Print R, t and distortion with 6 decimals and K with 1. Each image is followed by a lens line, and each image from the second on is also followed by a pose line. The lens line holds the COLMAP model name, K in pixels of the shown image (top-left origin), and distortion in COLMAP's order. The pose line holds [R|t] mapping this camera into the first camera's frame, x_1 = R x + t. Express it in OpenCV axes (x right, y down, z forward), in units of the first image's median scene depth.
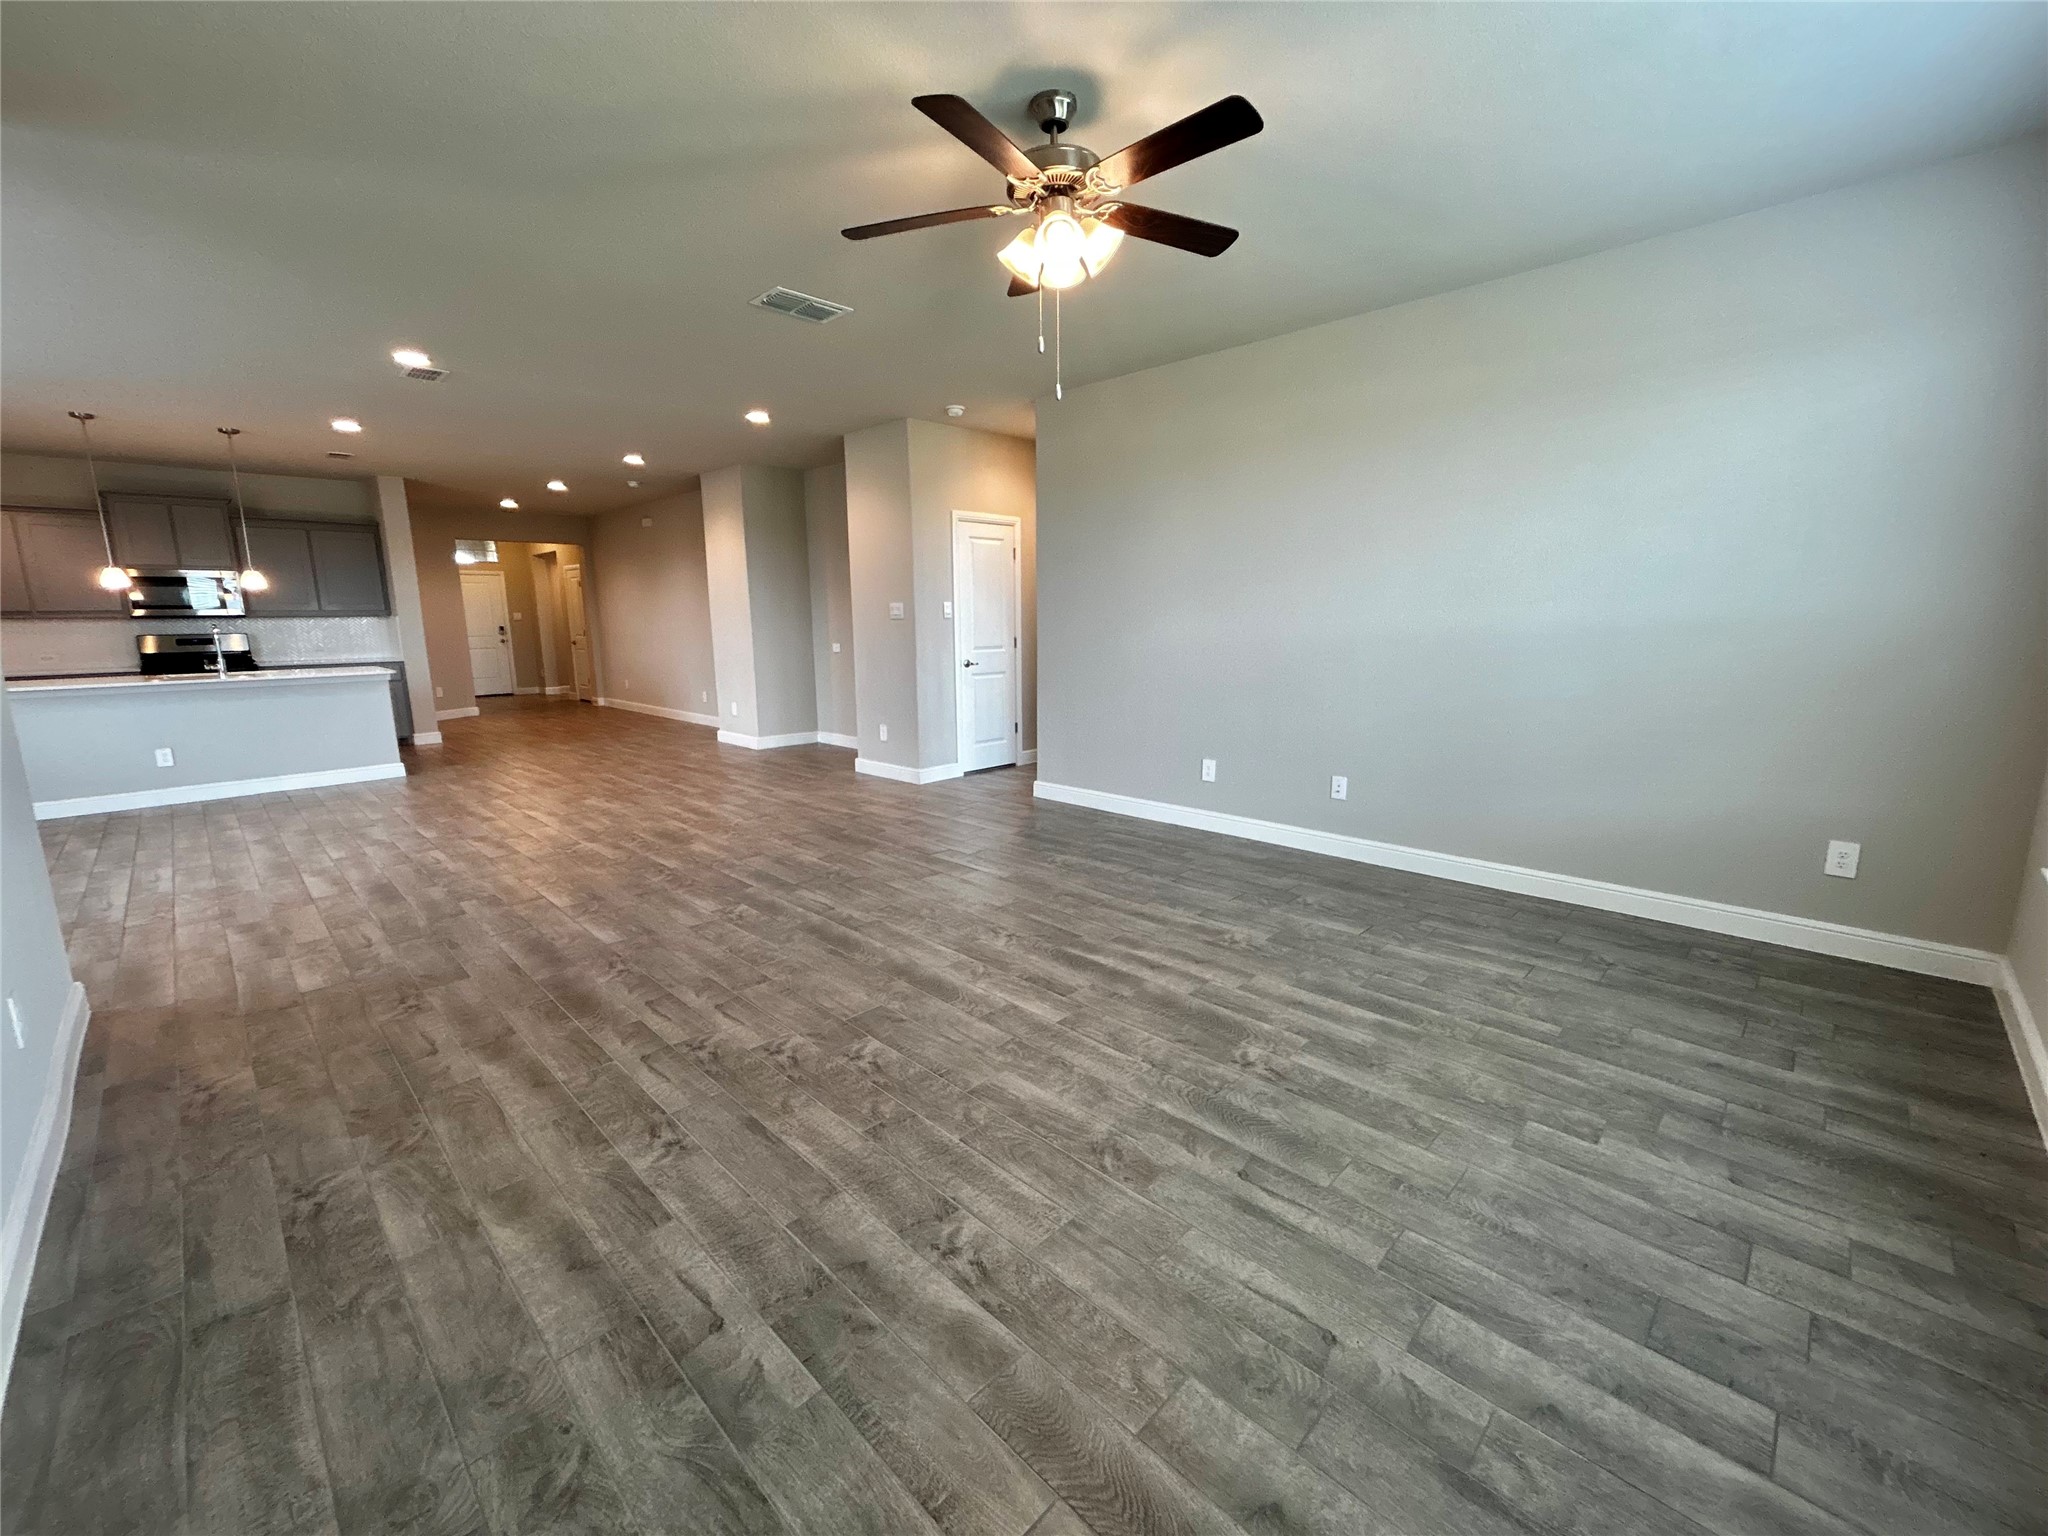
lens RADIAL K [[831.9, 0, 1025.1], [0, 831.9, 763.5], [0, 0, 1]] dist [0.000481, -0.000522]
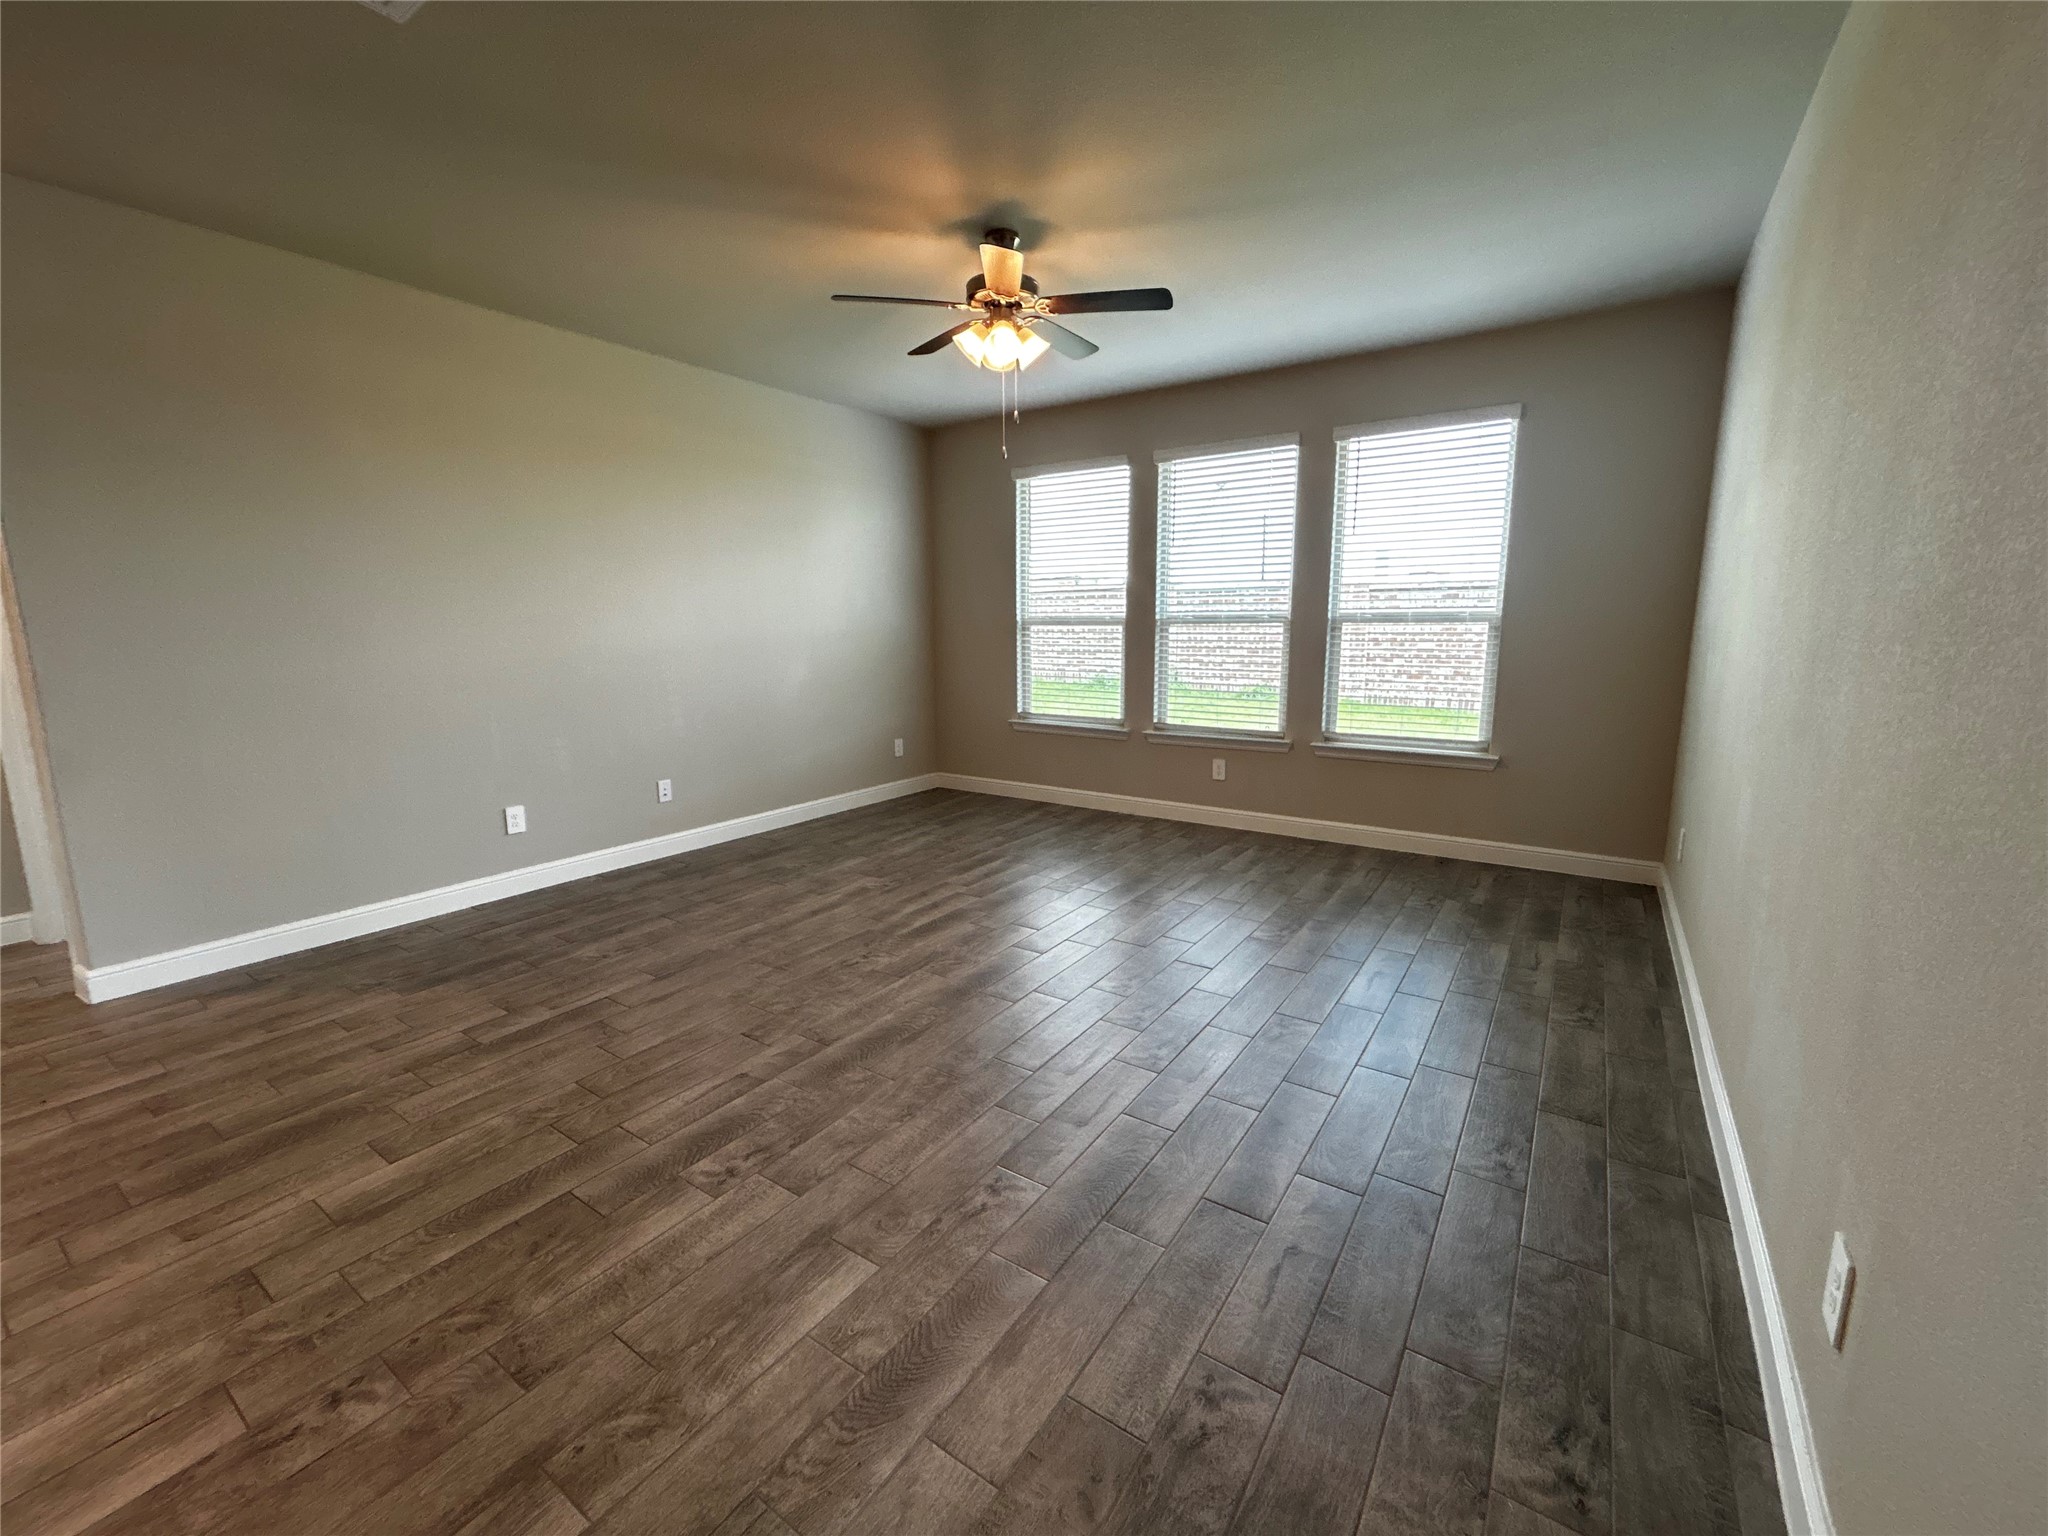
lens RADIAL K [[831.9, 0, 1025.7], [0, 831.9, 763.2], [0, 0, 1]] dist [0.000481, -0.000522]
pose [[-0.179482, -0.153778, 0.971668, -1.033833], [0.184056, 0.965017, 0.186724, -0.167332], [-0.966390, 0.212355, -0.144900, 0.992983]]
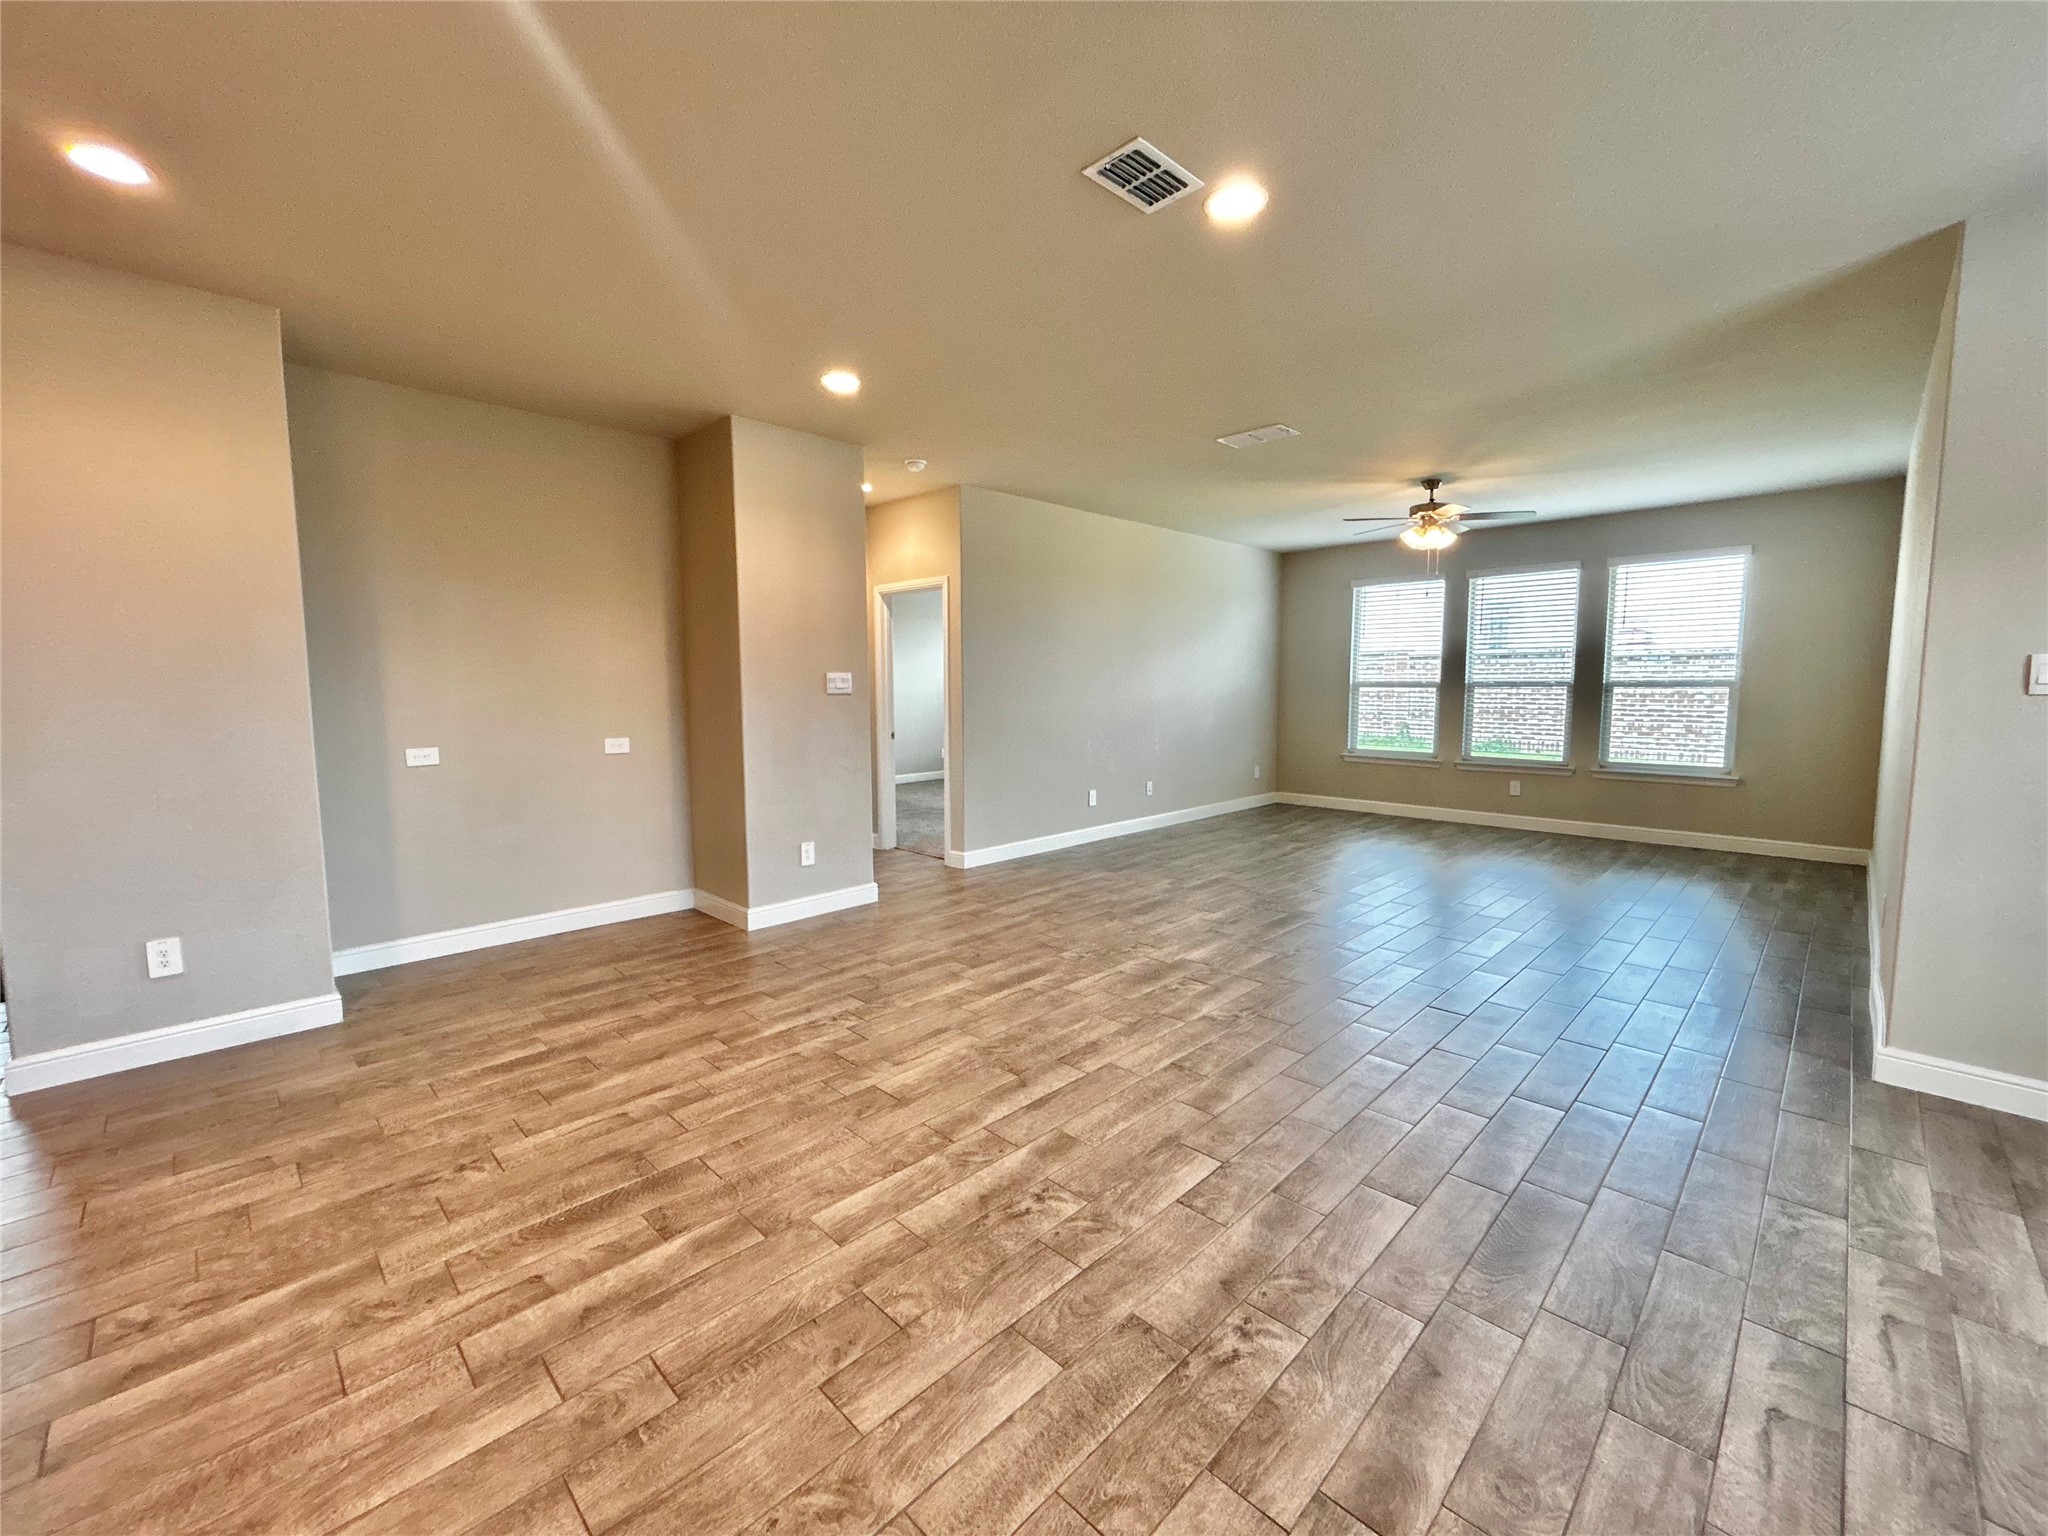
lens RADIAL K [[831.9, 0, 1017.8], [0, 831.9, 766.8], [0, 0, 1]] dist [0.000481, -0.000522]
pose [[0.008789, -0.093703, 0.995561, -1.873505], [0.179046, 0.979658, 0.090625, -0.305284], [-0.983801, 0.177455, 0.025387, 1.715331]]
